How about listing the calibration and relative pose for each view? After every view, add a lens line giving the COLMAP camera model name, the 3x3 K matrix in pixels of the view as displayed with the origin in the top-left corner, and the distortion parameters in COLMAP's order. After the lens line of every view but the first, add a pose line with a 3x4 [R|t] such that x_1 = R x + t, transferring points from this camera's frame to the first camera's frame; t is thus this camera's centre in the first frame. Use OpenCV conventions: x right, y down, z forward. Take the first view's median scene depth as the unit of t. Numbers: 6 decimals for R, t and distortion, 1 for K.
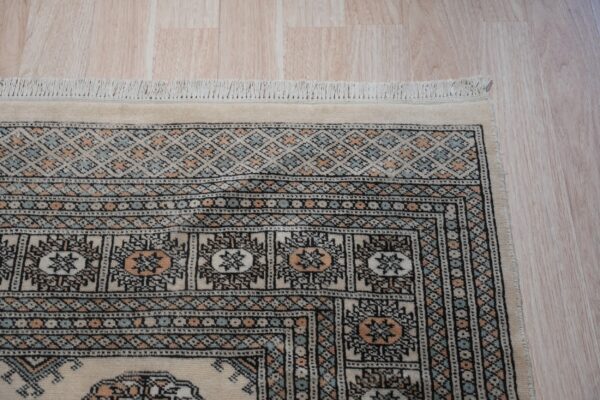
lens RADIAL K [[819.9, 0, 300.0], [0, 819.9, 200.0], [0, 0, 1]] dist [-0.001920, 0.015436]
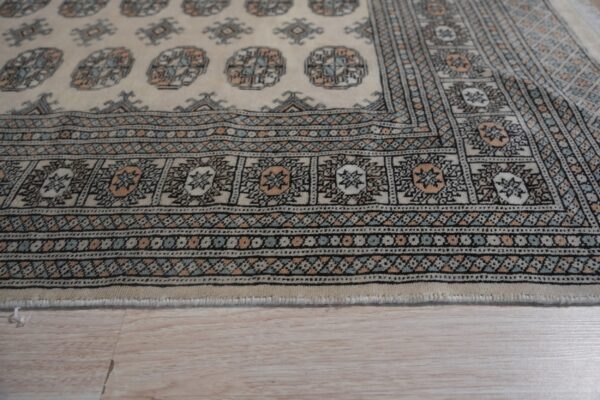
lens RADIAL K [[562.6, 0, 300.0], [0, 562.6, 200.0], [0, 0, 1]] dist [0.001244, 0.010910]
pose [[-0.027499, 0.631121, -0.775197, 0.587603], [-0.874814, 0.360036, 0.324154, 0.084224], [0.483679, 0.687067, 0.542213, 0.570600]]
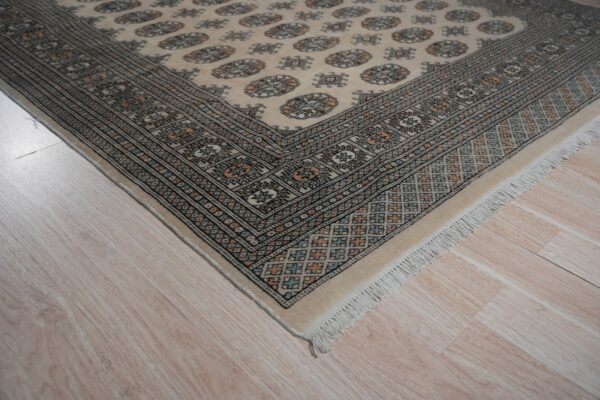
lens RADIAL K [[561.8, 0, 300.0], [0, 561.8, 200.0], [0, 0, 1]] dist [-0.003714, 0.001720]
pose [[-0.722229, 0.376603, -0.580134, 0.597084], [-0.635602, -0.030614, 0.771410, -0.666411], [0.272755, 0.925869, 0.261480, 0.777146]]
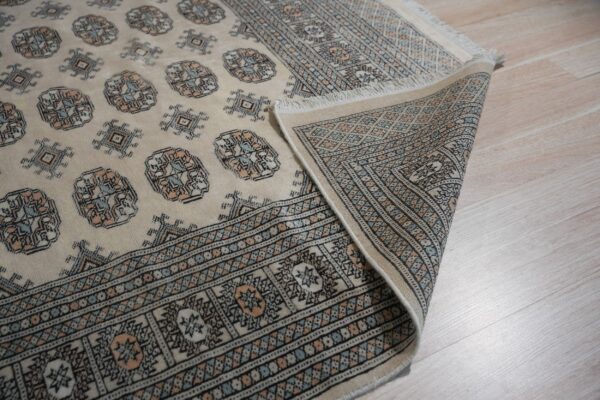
lens RADIAL K [[647.9, 0, 300.0], [0, 647.9, 200.0], [0, 0, 1]] dist [0.002592, 0.019148]
pose [[0.468169, 0.580008, -0.666640, 0.587458], [-0.788224, 0.615114, -0.018378, 0.334879], [0.399400, 0.534065, 0.745153, 0.165083]]
